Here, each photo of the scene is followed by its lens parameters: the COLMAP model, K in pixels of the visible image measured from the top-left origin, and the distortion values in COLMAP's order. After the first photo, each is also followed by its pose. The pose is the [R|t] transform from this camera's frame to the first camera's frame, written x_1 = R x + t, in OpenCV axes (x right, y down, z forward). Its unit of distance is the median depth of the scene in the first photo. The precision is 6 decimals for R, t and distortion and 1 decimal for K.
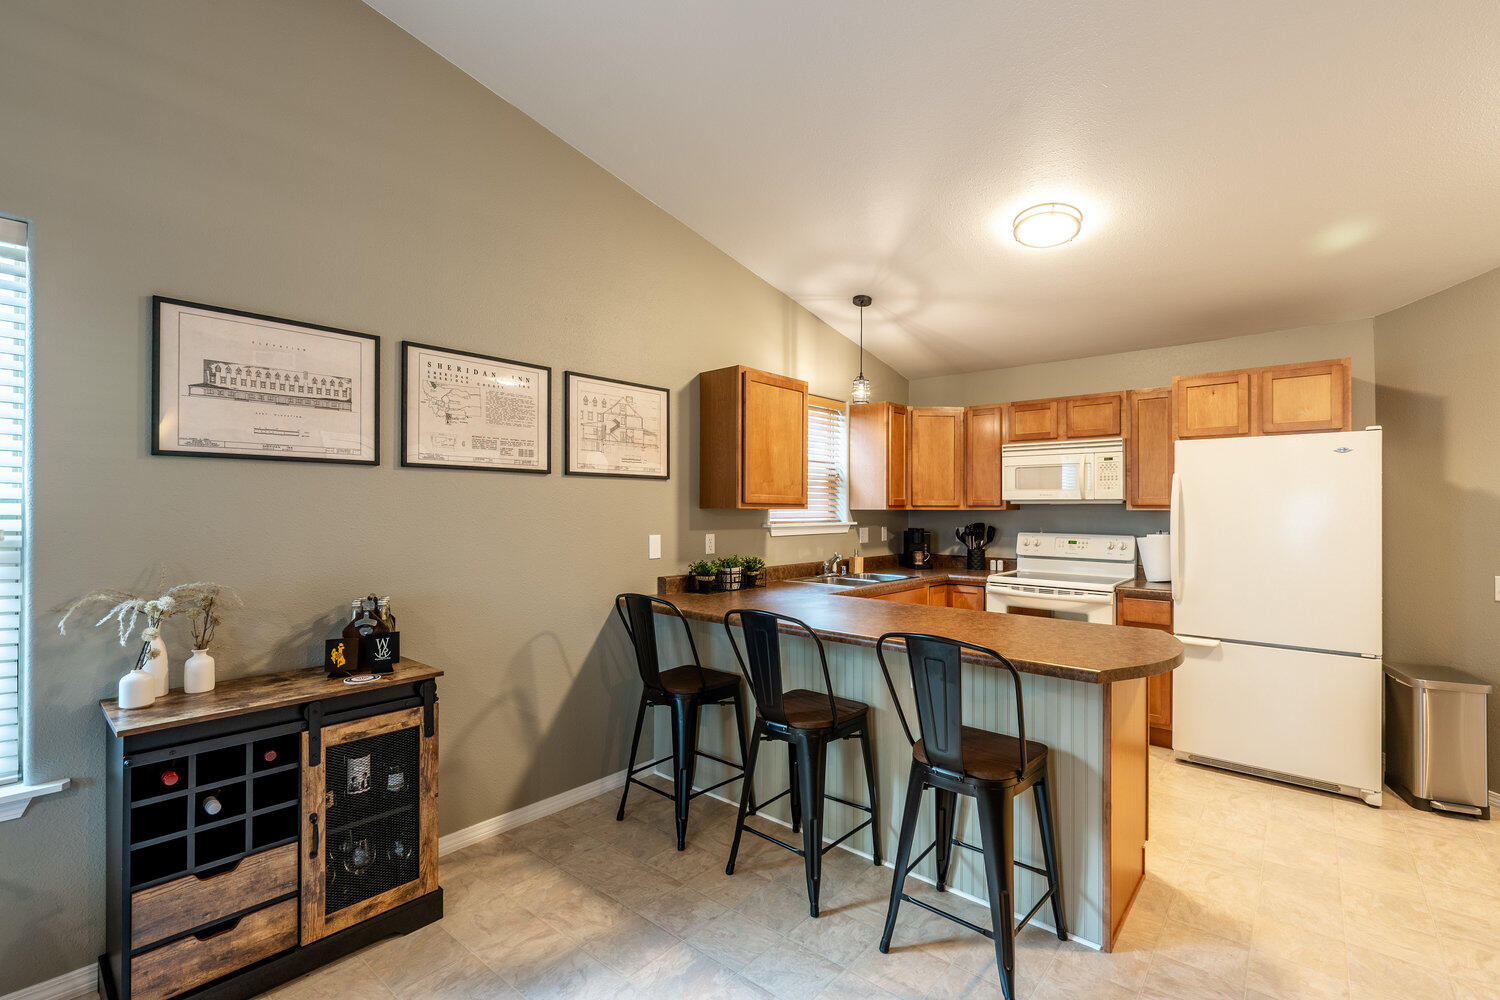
lens RADIAL K [[665.3, 0, 749.9], [0, 665.3, 510.5], [0, 0, 1]] dist [-0.032853, -0.000152]
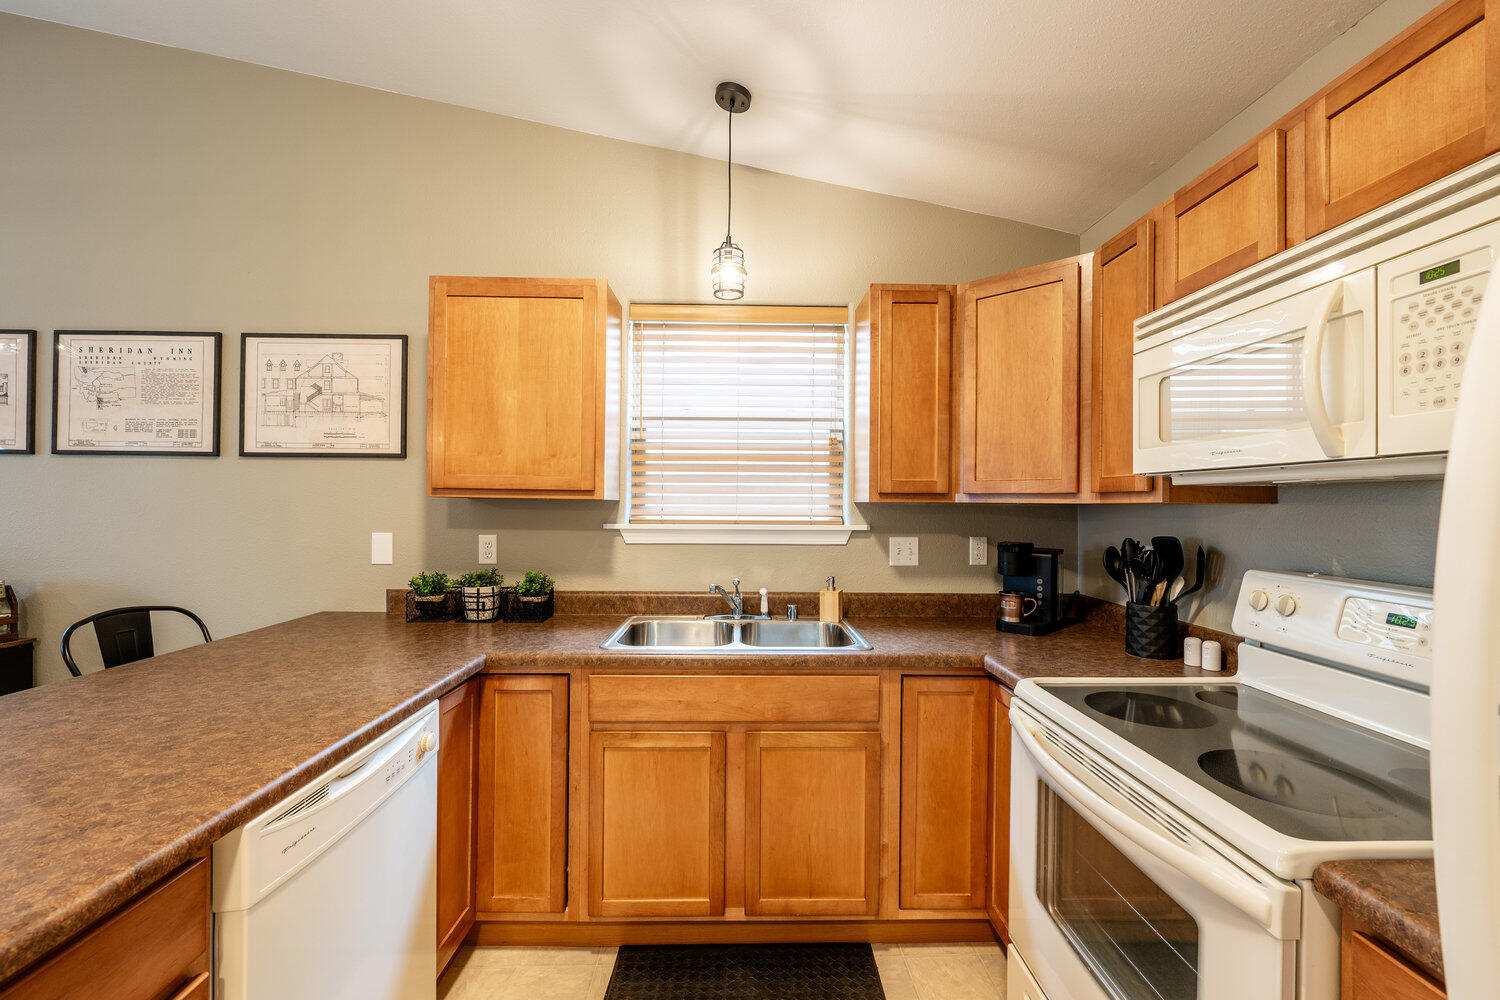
lens RADIAL K [[630.0, 0, 748.9], [0, 630.0, 499.0], [0, 0, 1]] dist [-0.003514, -0.000428]
pose [[0.674138, -0.002955, -0.738599, 0.703164], [-0.007518, 0.999913, -0.010862, 0.003803], [0.738567, 0.012875, 0.674057, 0.884322]]
